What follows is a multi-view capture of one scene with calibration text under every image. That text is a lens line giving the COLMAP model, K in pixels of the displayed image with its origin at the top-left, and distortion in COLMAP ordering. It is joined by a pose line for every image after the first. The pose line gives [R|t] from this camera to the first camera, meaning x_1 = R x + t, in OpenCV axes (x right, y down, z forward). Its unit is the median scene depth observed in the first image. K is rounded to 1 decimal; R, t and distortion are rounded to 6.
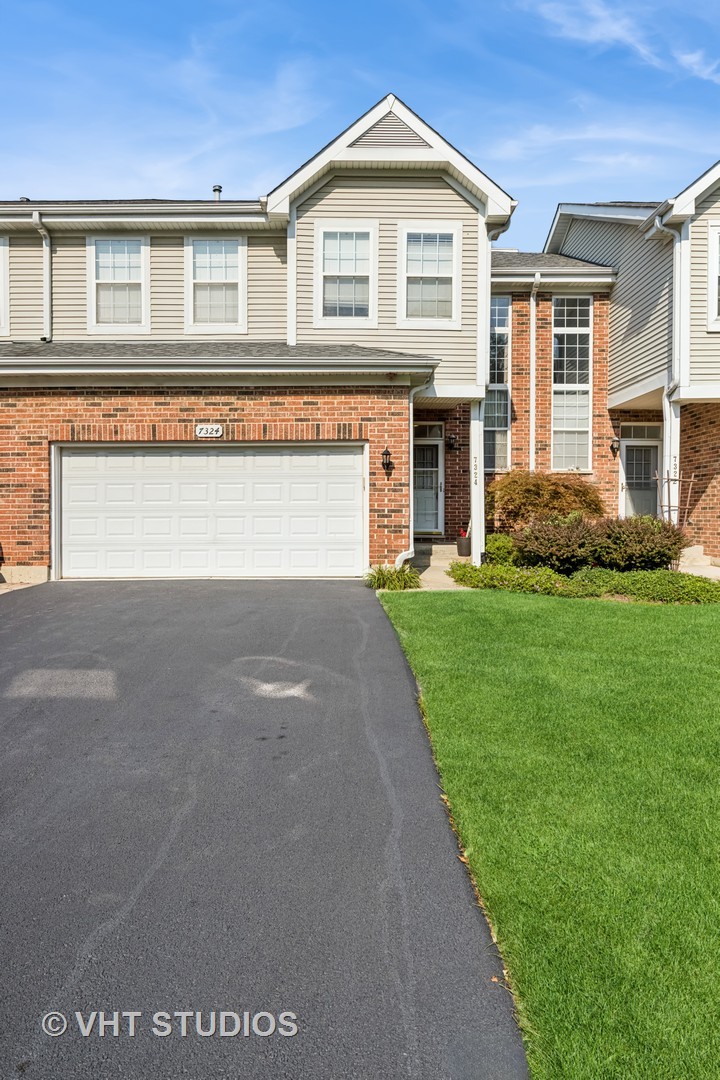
lens RADIAL K [[615.5, 0, 360.1], [0, 615.5, 537.6], [0, 0, 1]] dist [-0.051321, -0.000191]
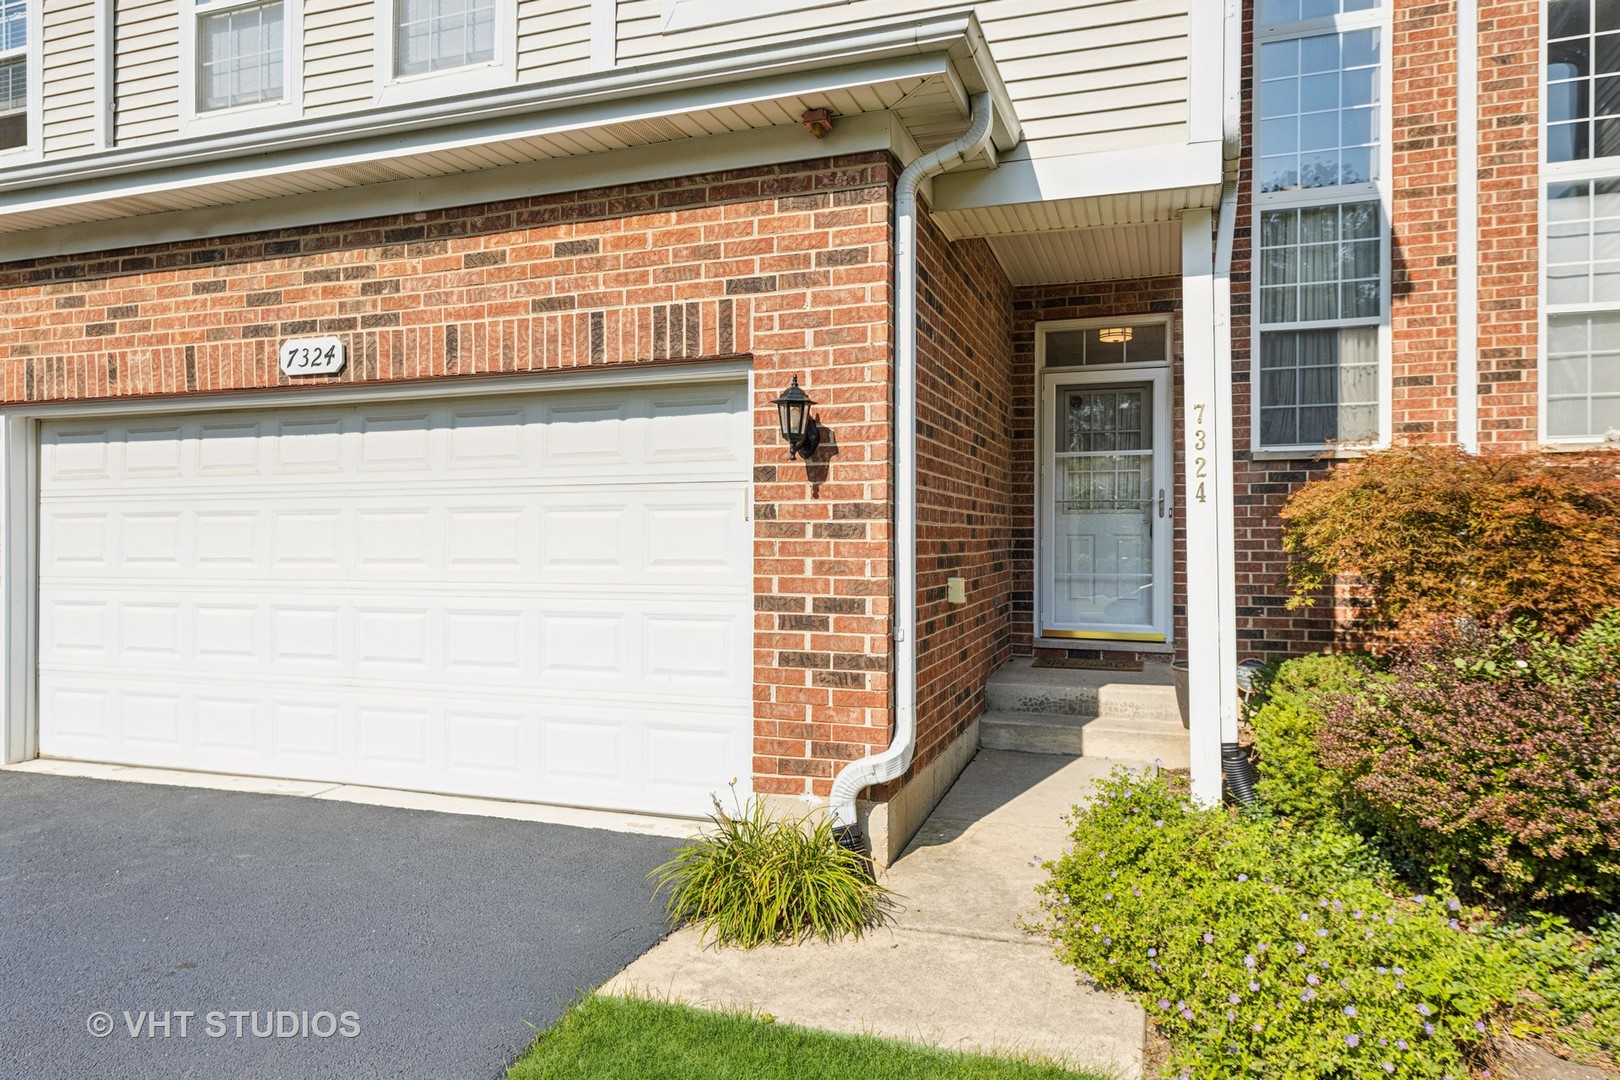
lens RADIAL K [[1057.0, 0, 812.4], [0, 1057.0, 543.3], [0, 0, 1]] dist [-0.004804, 0.001132]
pose [[0.944404, -0.000224, -0.328789, 0.202550], [-0.010760, 0.999443, -0.031587, -0.056281], [0.328613, 0.033368, 0.943875, 0.545351]]
